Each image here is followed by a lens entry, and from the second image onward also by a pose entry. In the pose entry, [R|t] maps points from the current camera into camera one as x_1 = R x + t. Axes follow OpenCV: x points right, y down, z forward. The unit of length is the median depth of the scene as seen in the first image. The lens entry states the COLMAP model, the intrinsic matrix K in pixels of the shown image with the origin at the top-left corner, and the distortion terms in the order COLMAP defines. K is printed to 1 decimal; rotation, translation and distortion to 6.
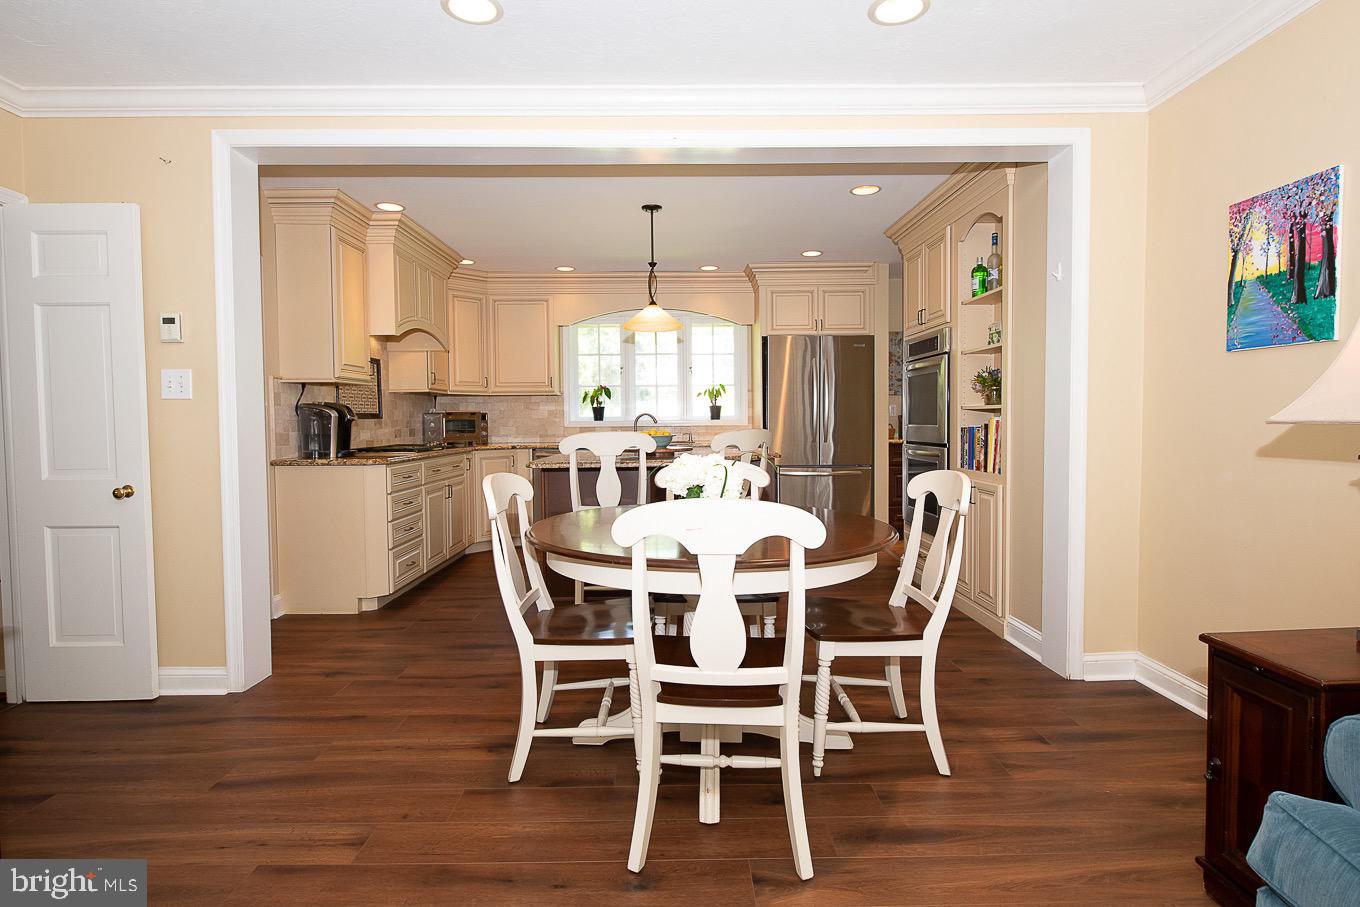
lens RADIAL K [[737.5, 0, 683.4], [0, 737.5, 454.2], [0, 0, 1]] dist [-0.007888, -0.001748]
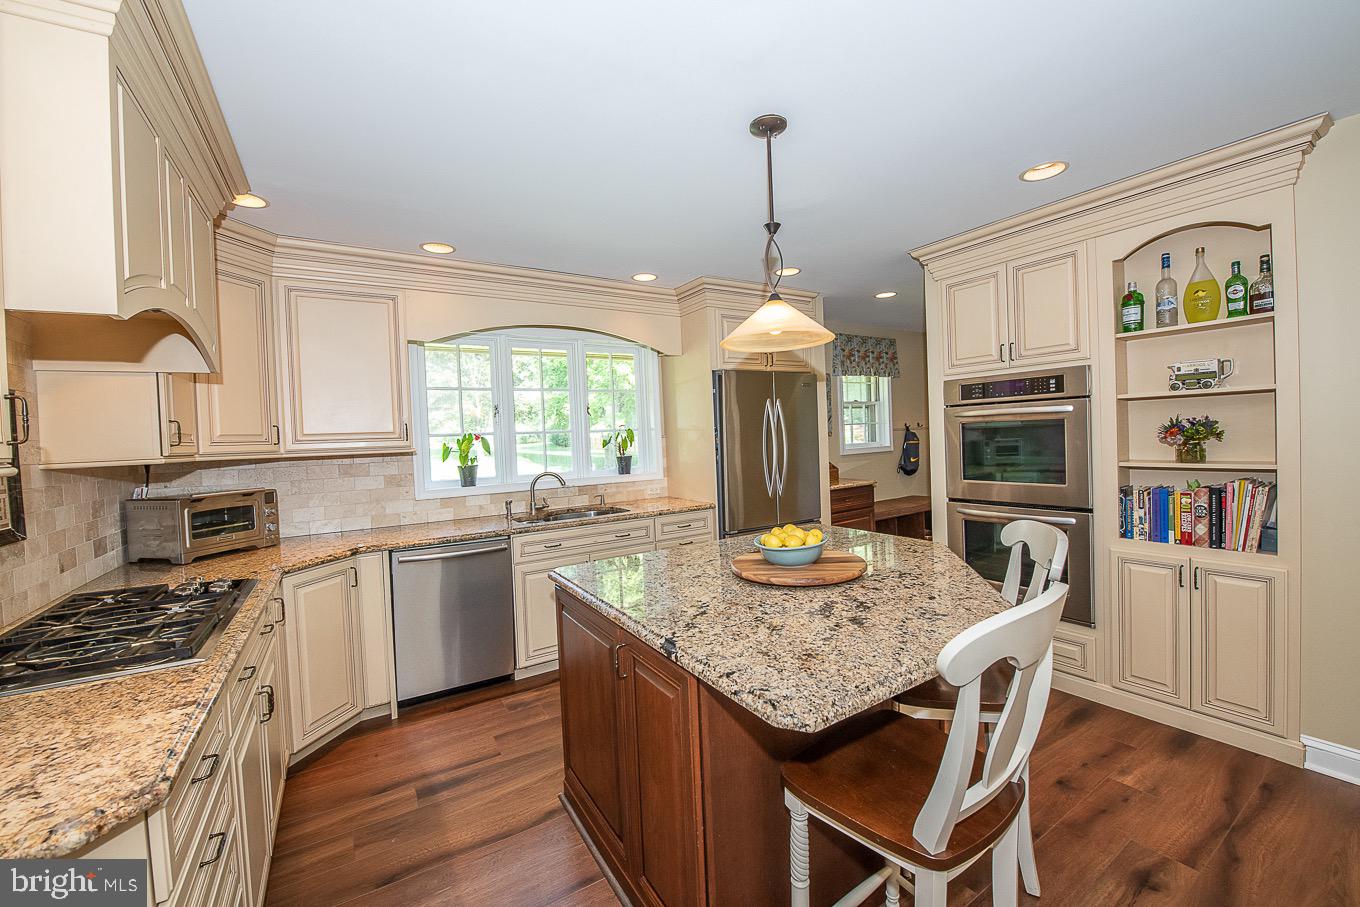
lens RADIAL K [[548.1, 0, 684.3], [0, 548.1, 448.4], [0, 0, 1]] dist [-0.016761, -0.000614]
pose [[0.844963, -0.035459, 0.533648, -0.226919], [0.054308, 0.998331, -0.019653, -0.062950], [-0.532060, 0.045588, 0.845479, 0.496366]]
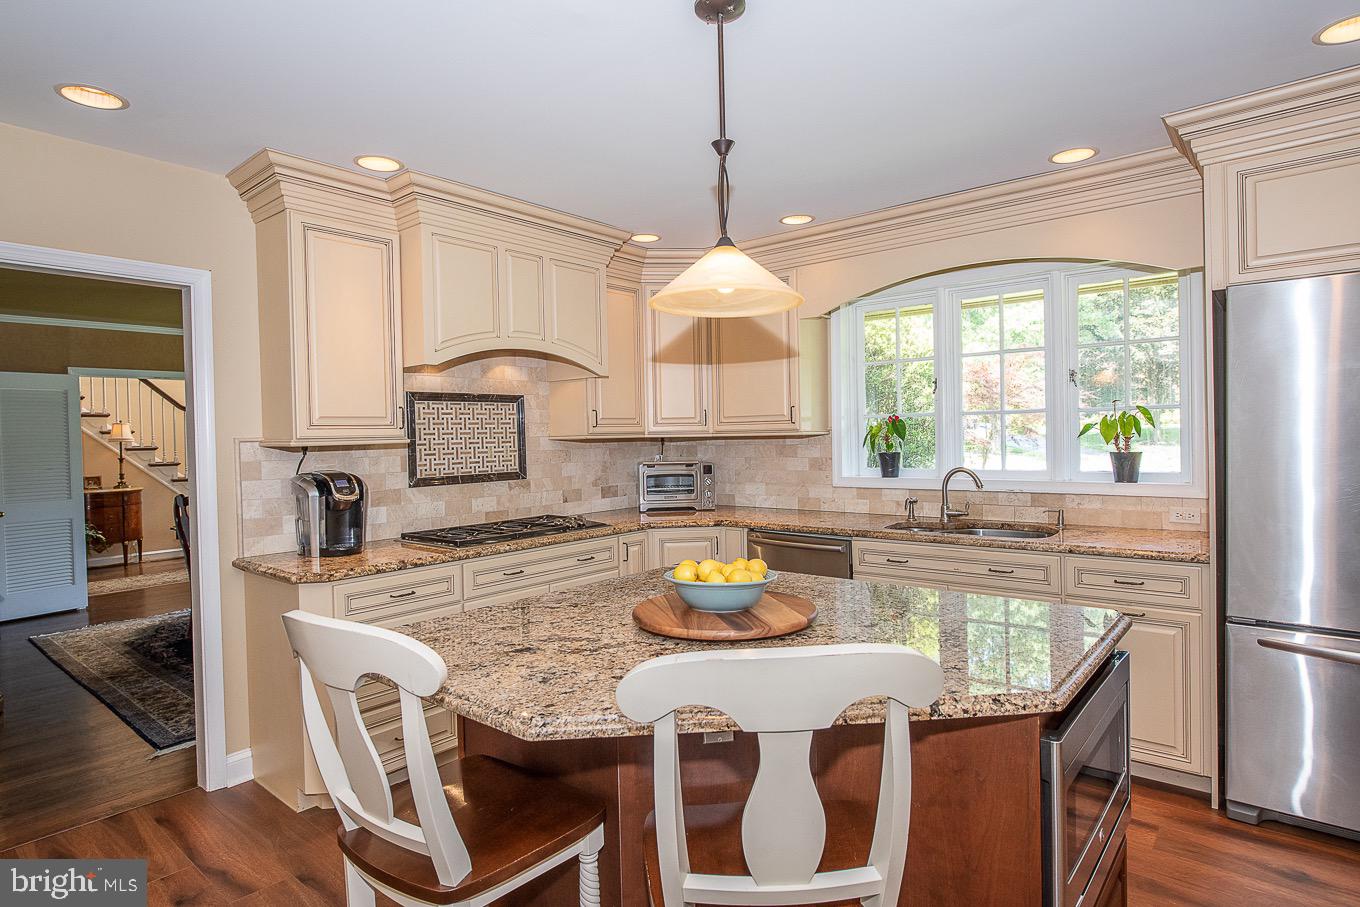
lens RADIAL K [[737.5, 0, 672.5], [0, 737.5, 451.5], [0, 0, 1]] dist [-0.007888, -0.001748]
pose [[0.753704, 0.007602, -0.657171, 0.141653], [-0.013619, 0.999899, -0.004053, -0.063992], [0.657073, 0.012005, 0.753731, 0.485640]]
